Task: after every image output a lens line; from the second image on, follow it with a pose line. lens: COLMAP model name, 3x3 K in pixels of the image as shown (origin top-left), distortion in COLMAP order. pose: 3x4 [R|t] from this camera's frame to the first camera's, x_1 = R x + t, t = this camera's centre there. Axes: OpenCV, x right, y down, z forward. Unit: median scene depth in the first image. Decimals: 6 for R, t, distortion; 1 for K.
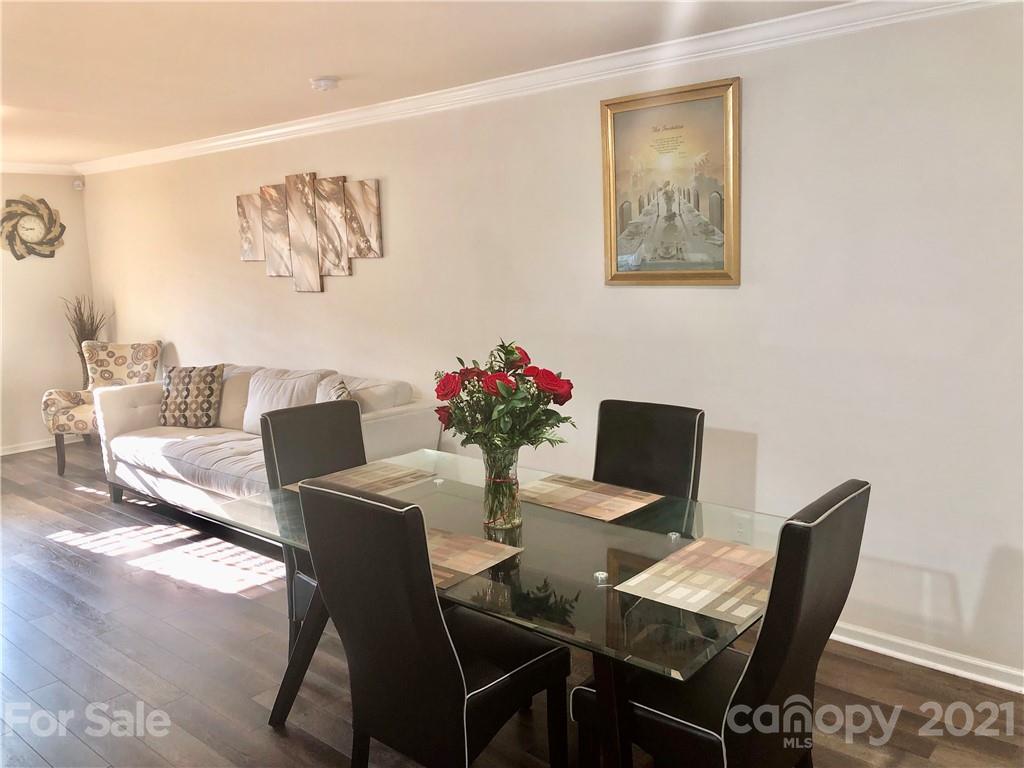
lens RADIAL K [[841.3, 0, 514.7], [0, 841.3, 389.0], [0, 0, 1]] dist [0.002407, -0.005931]
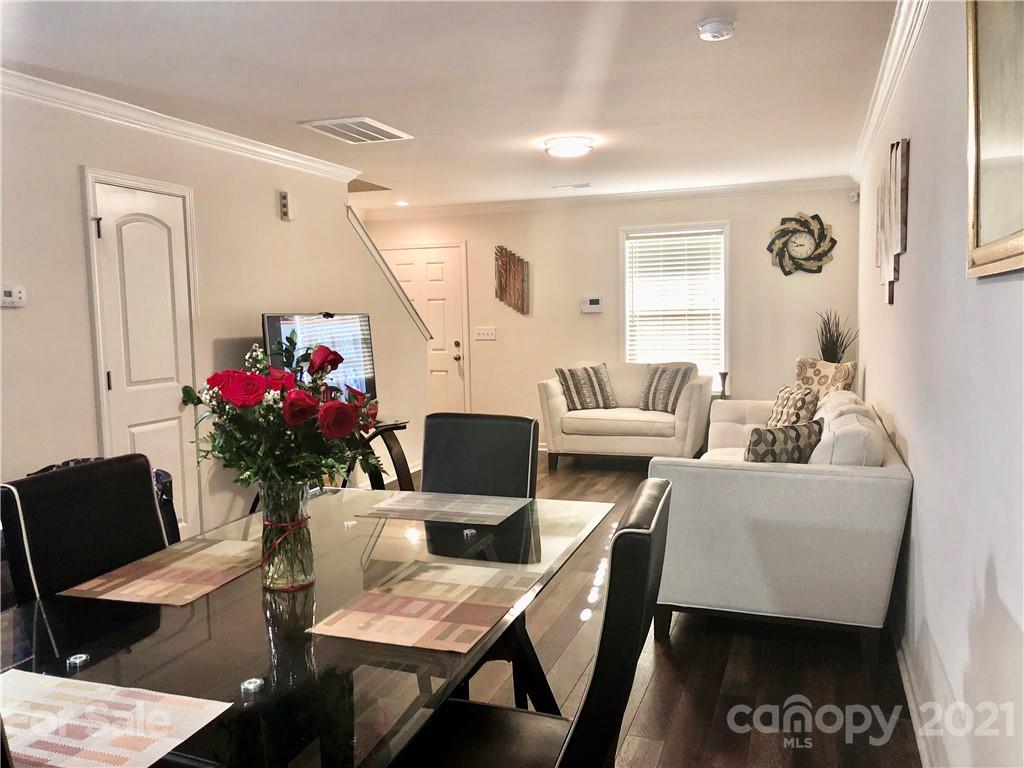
lens RADIAL K [[841.3, 0, 514.7], [0, 841.3, 389.0], [0, 0, 1]] dist [0.002407, -0.005931]
pose [[0.352143, 0.105968, -0.929928, 0.344083], [-0.140859, 0.988254, 0.059275, -0.038061], [0.925286, 0.110115, 0.362933, 0.421840]]
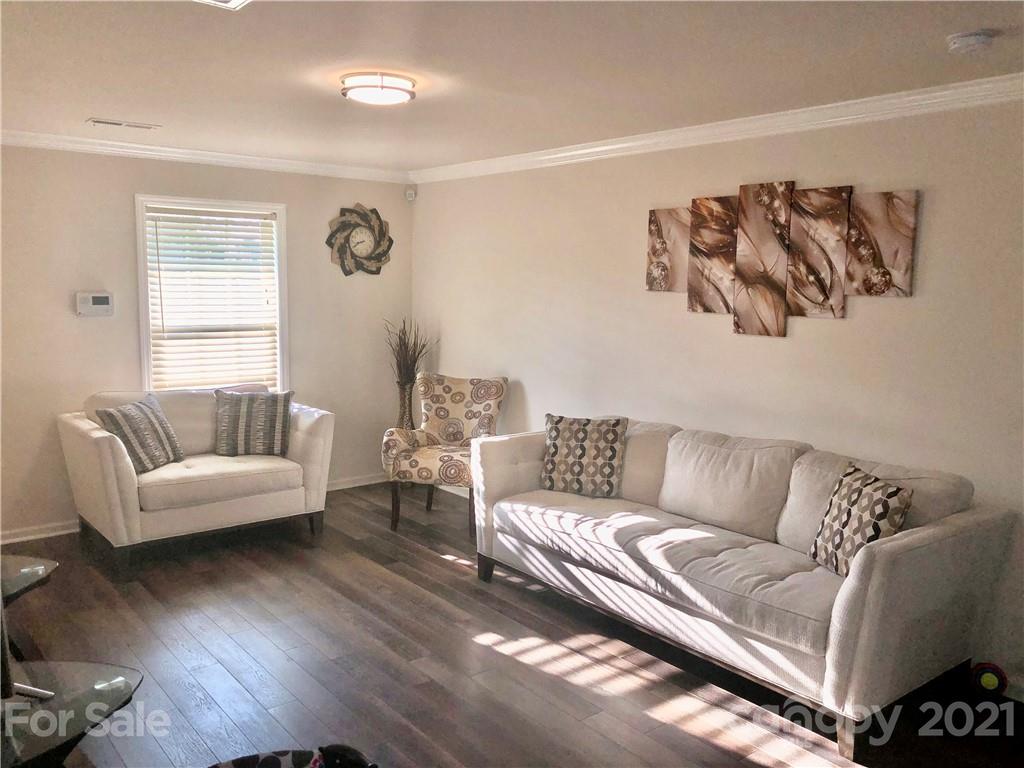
lens RADIAL K [[826.6, 0, 512.0], [0, 826.6, 384.0], [0, 0, 1]] dist [0.008730, 0.006698]
pose [[0.983496, 0.065677, -0.168587, -0.333566], [-0.071820, 0.996948, -0.030591, -0.031383], [0.166064, 0.042194, 0.985212, 0.216379]]
